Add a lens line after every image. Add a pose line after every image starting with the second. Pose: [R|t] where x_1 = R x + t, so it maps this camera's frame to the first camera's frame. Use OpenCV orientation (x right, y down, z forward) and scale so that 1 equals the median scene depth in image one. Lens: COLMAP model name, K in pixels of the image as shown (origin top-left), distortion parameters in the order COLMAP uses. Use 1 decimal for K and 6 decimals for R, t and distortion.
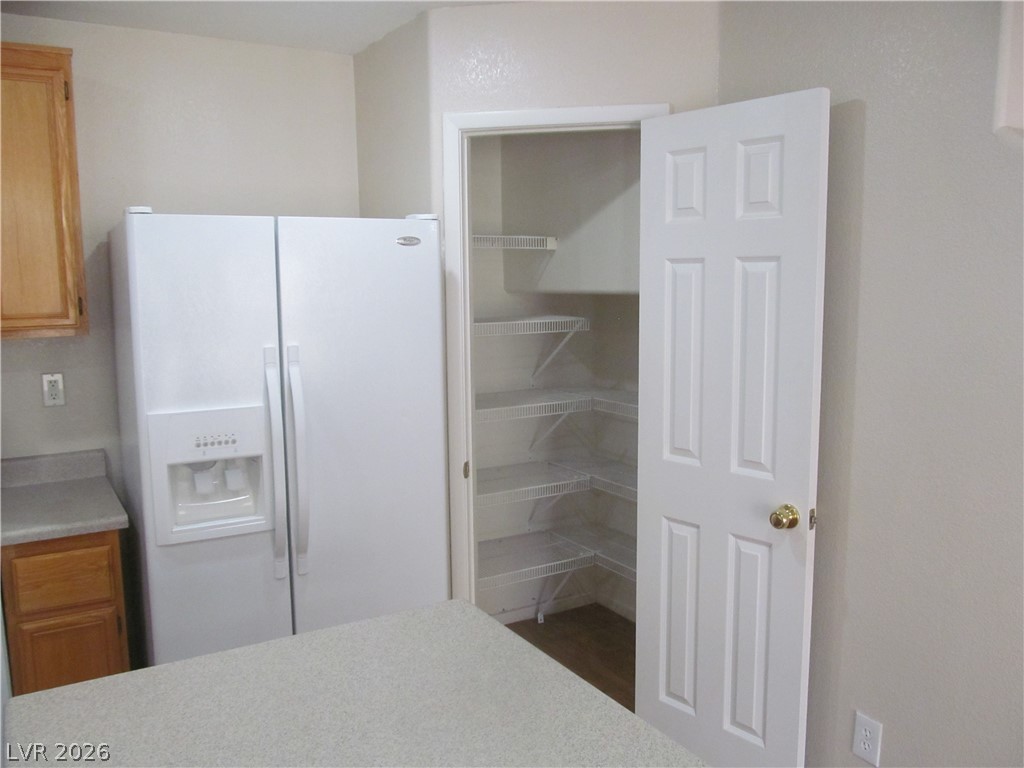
lens RADIAL K [[851.4, 0, 510.8], [0, 851.4, 380.4], [0, 0, 1]] dist [-0.055971, 0.018755]
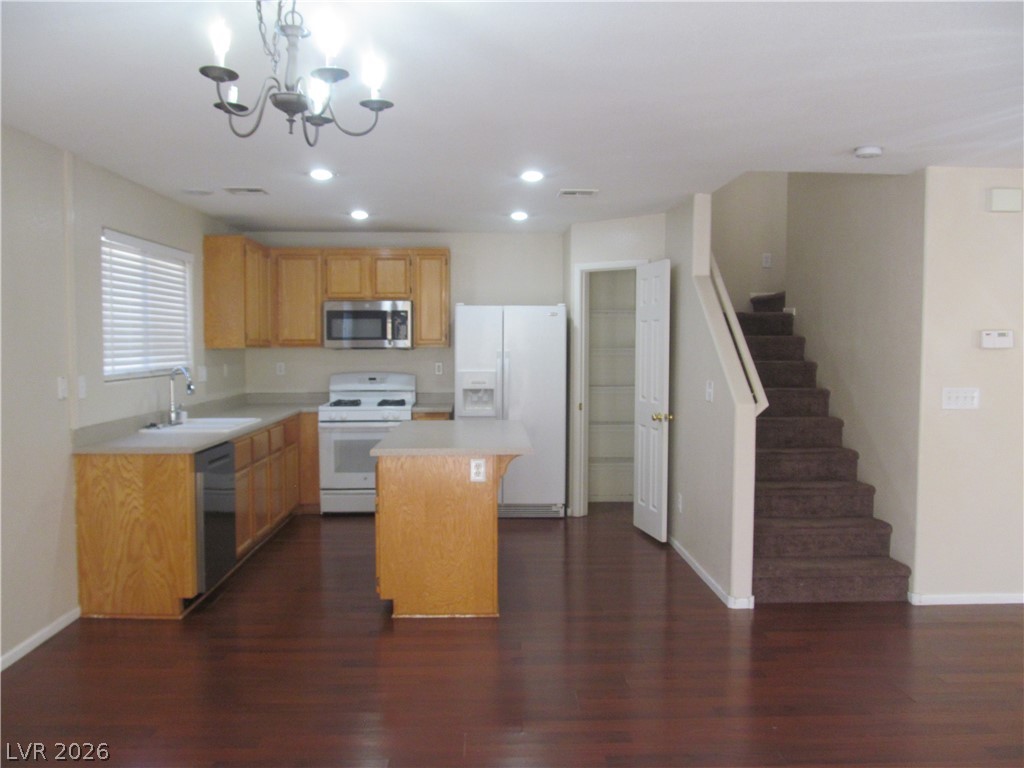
lens RADIAL K [[851.4, 0, 510.8], [0, 851.4, 380.4], [0, 0, 1]] dist [-0.055971, 0.018755]
pose [[0.876583, 0.037620, -0.479778, 1.132544], [-0.073819, 0.995653, -0.056801, 0.219354], [0.475555, 0.085208, 0.875549, -1.490179]]
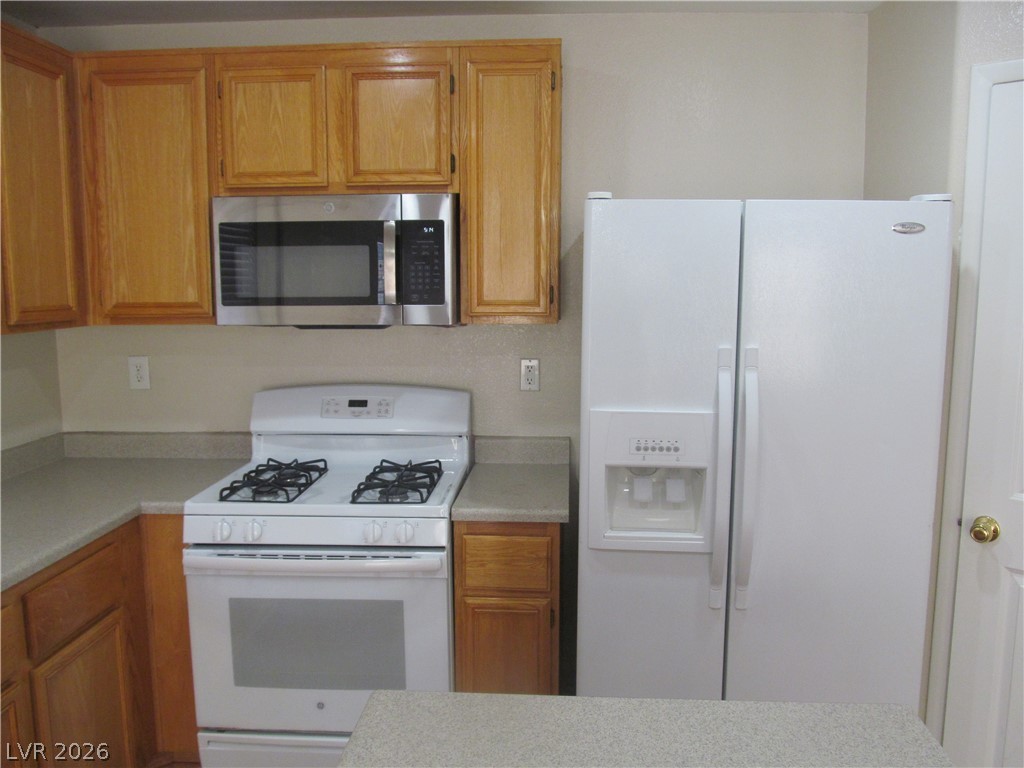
lens RADIAL K [[851.4, 0, 510.8], [0, 851.4, 380.4], [0, 0, 1]] dist [-0.055971, 0.018755]
pose [[0.821369, 0.084271, -0.564138, 0.033328], [-0.081621, 0.996213, 0.029977, -0.013843], [0.564528, 0.021424, 0.825136, 0.142773]]
